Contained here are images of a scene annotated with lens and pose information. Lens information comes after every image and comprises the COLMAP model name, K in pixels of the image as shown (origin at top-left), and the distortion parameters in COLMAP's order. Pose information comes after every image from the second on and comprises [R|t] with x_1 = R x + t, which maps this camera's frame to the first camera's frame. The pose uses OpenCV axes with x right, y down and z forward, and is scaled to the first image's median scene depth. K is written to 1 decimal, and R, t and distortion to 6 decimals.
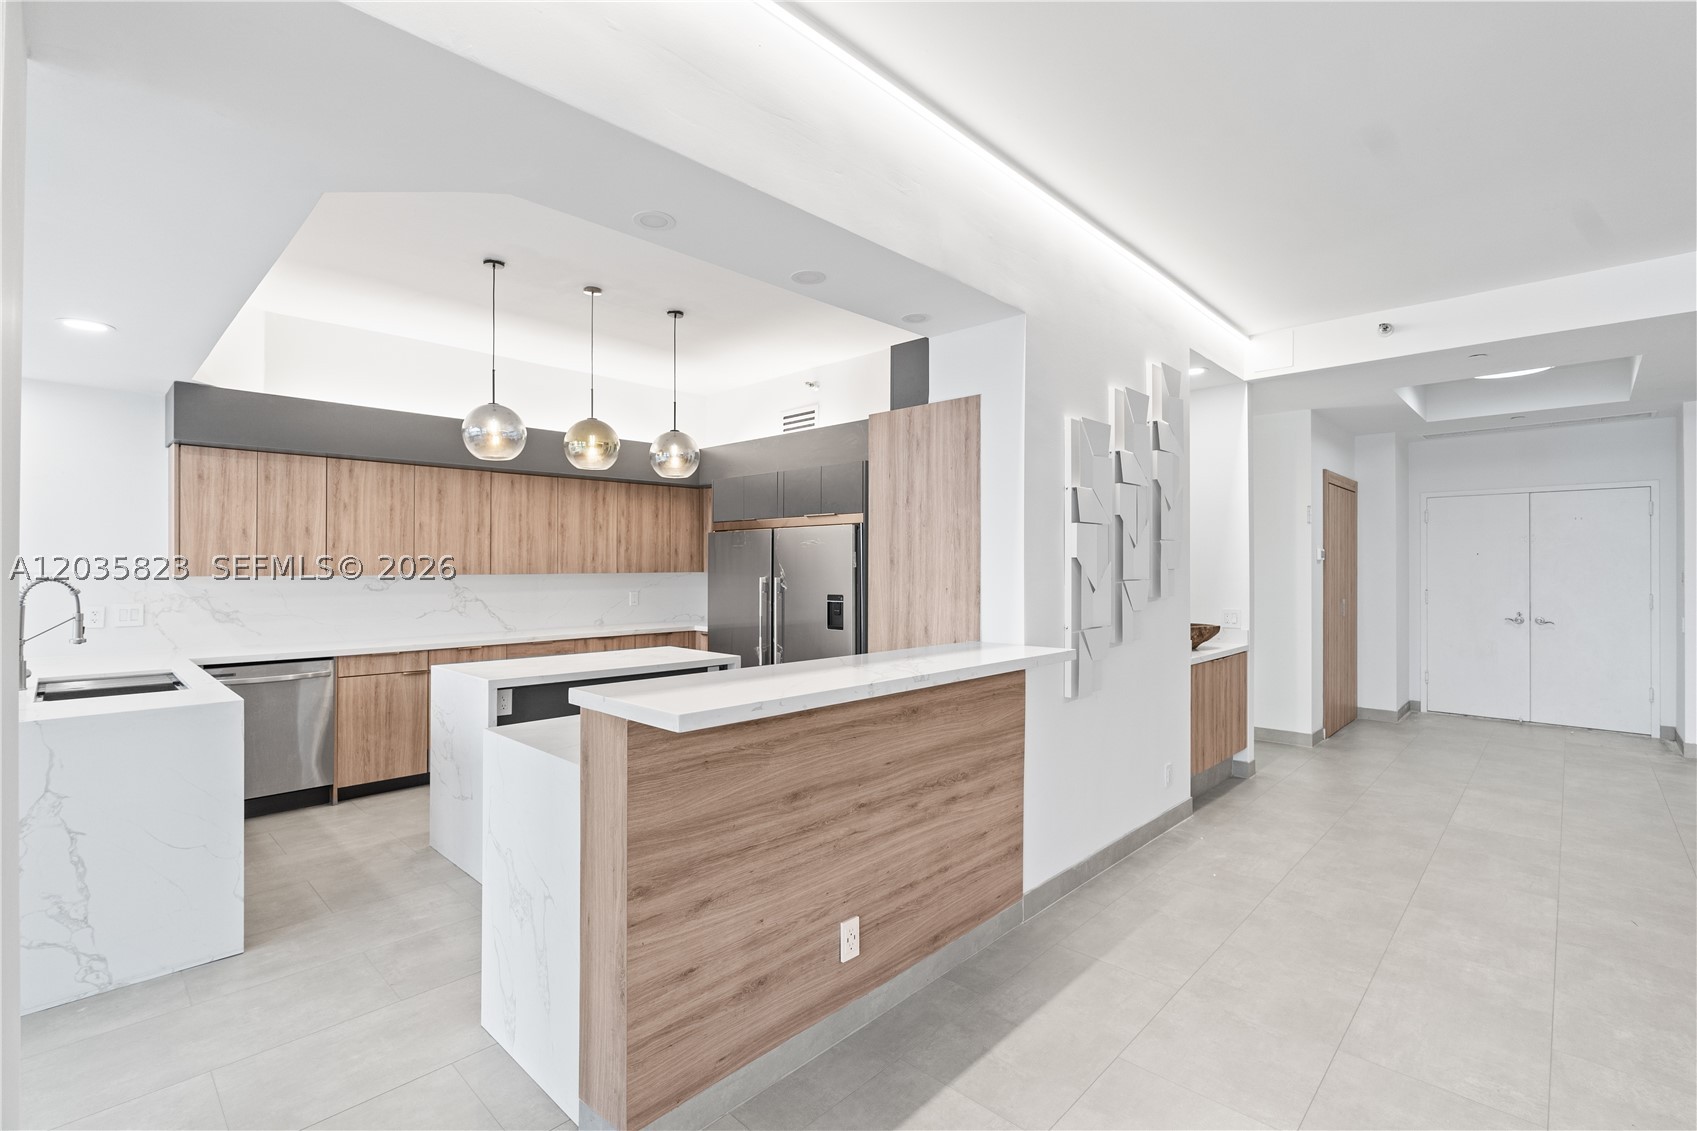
lens RADIAL K [[762.4, 0, 850.9], [0, 762.4, 565.3], [0, 0, 1]] dist [-0.007738, 0.001153]
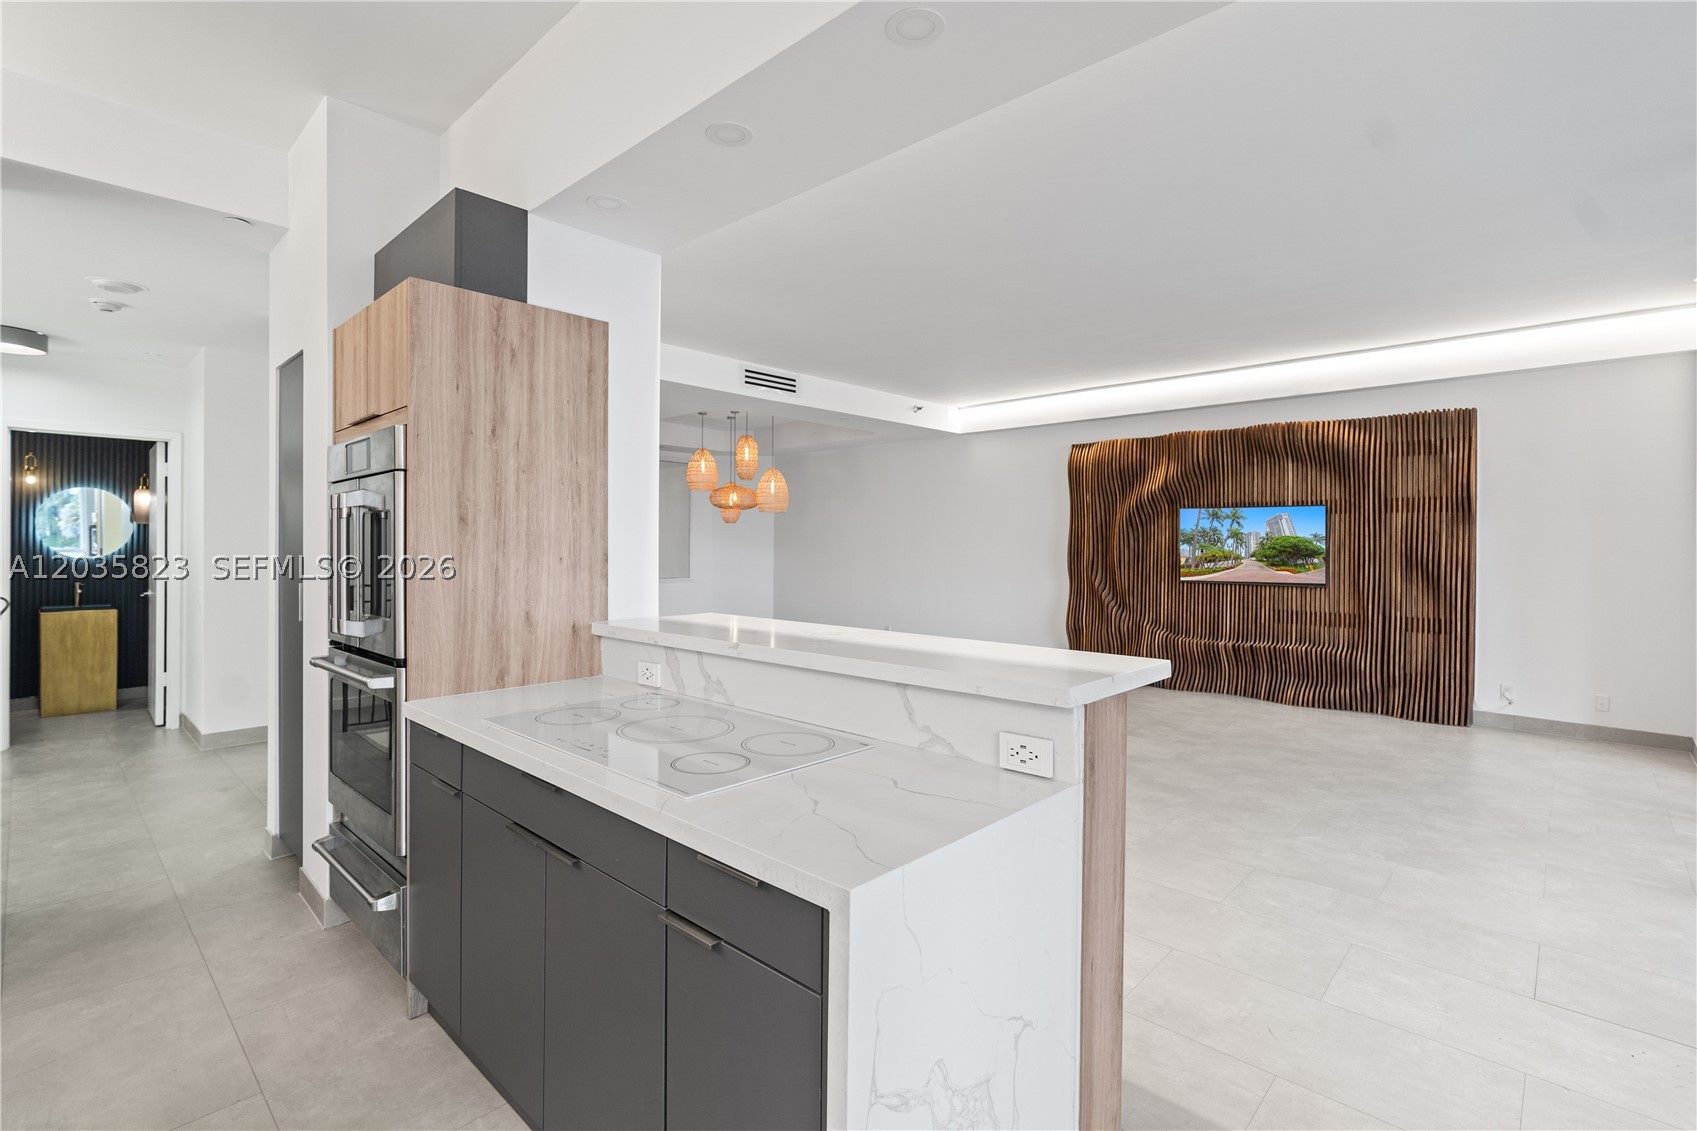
lens RADIAL K [[780.5, 0, 849.3], [0, 780.5, 544.5], [0, 0, 1]] dist [-0.005582, -0.000048]
pose [[-0.010666, -0.001388, 0.999942, -0.619514], [-0.005825, 0.999982, 0.001326, 0.013263], [-0.999926, -0.005810, -0.010674, 0.675357]]
